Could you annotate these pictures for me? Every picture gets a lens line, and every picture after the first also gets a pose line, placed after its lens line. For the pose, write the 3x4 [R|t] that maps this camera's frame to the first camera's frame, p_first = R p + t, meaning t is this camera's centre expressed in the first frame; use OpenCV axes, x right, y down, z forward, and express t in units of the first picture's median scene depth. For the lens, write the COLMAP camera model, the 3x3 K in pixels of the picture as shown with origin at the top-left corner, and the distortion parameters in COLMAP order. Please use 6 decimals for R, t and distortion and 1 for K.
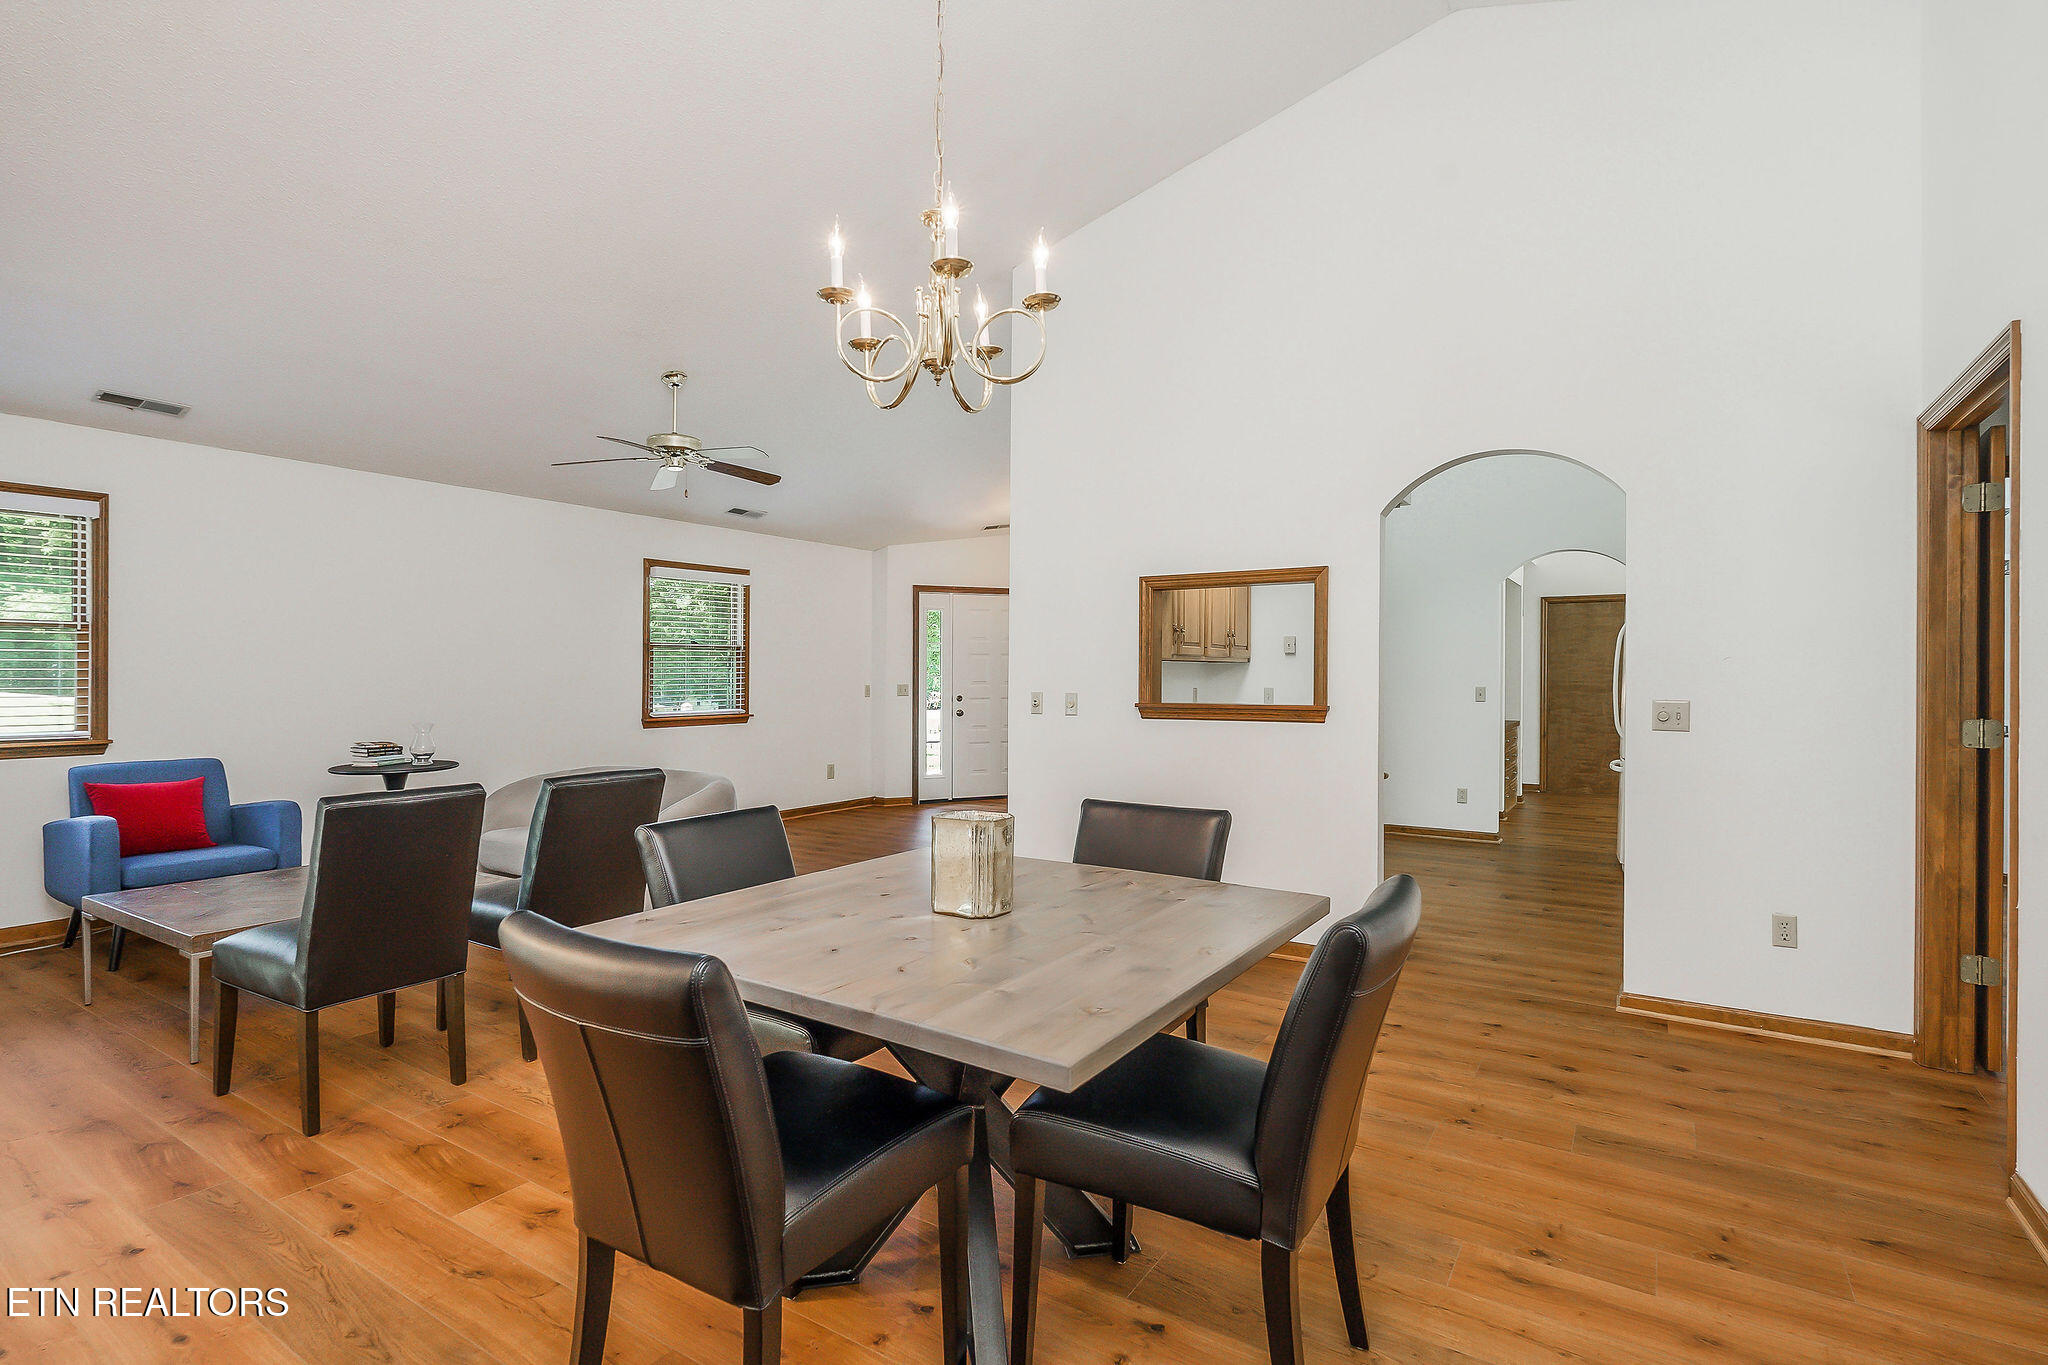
lens RADIAL K [[1001.5, 0, 1013.4], [0, 1001.5, 673.4], [0, 0, 1]] dist [-0.001279, -0.000305]
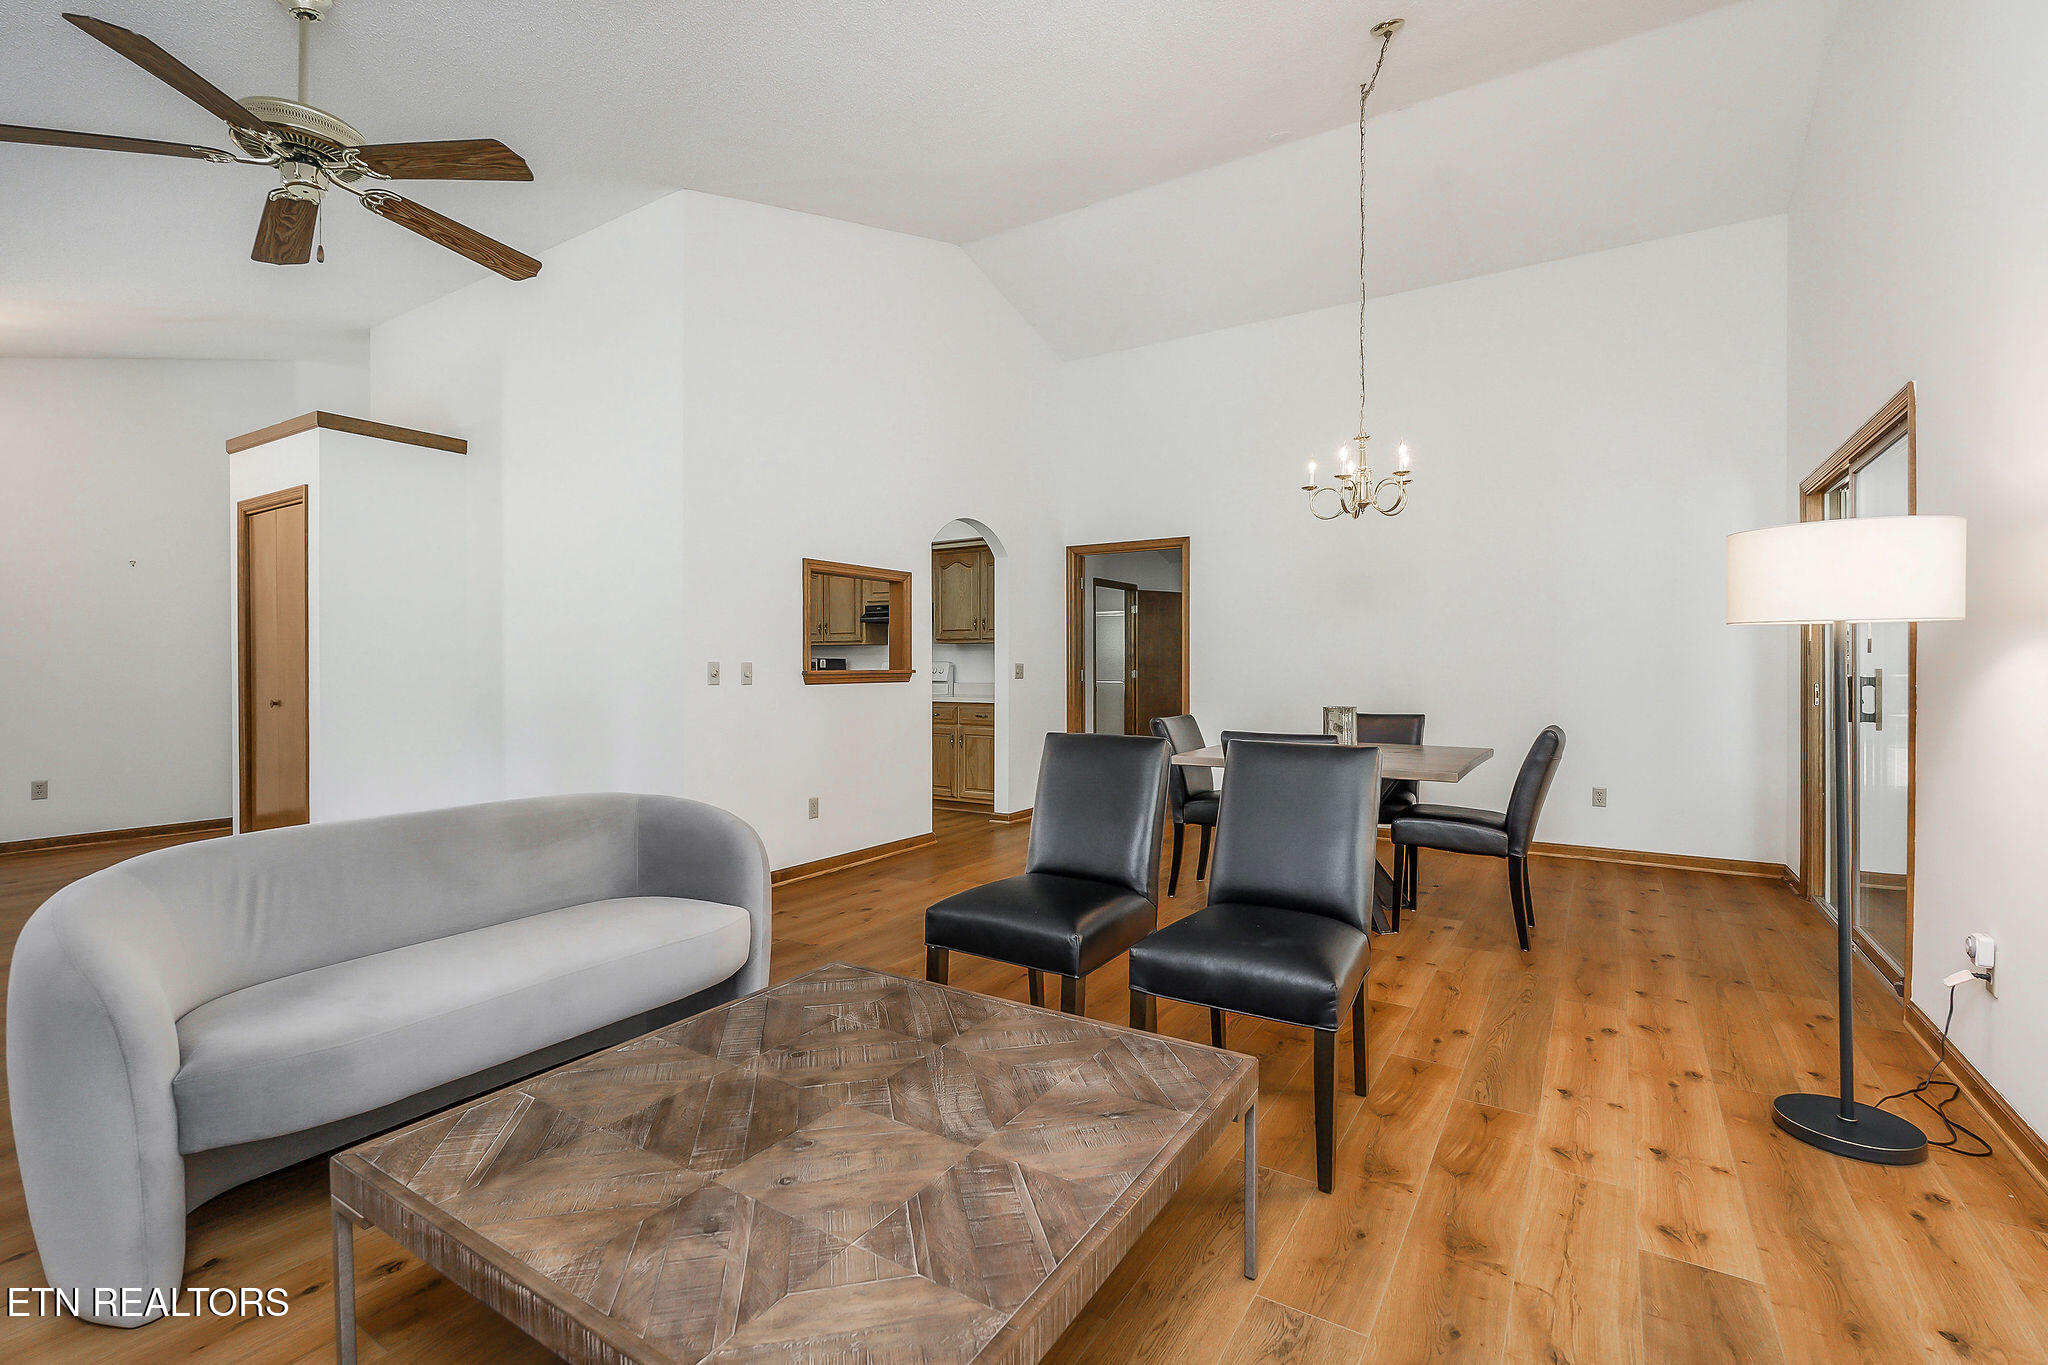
lens RADIAL K [[912.4, 0, 1018.6], [0, 912.4, 673.7], [0, 0, 1]] dist [-0.010320, 0.002195]
pose [[-0.013723, -0.010710, 0.999848, -1.644796], [-0.004499, 0.999933, 0.010650, 0.037632], [-0.999896, -0.004352, -0.013771, 1.398482]]
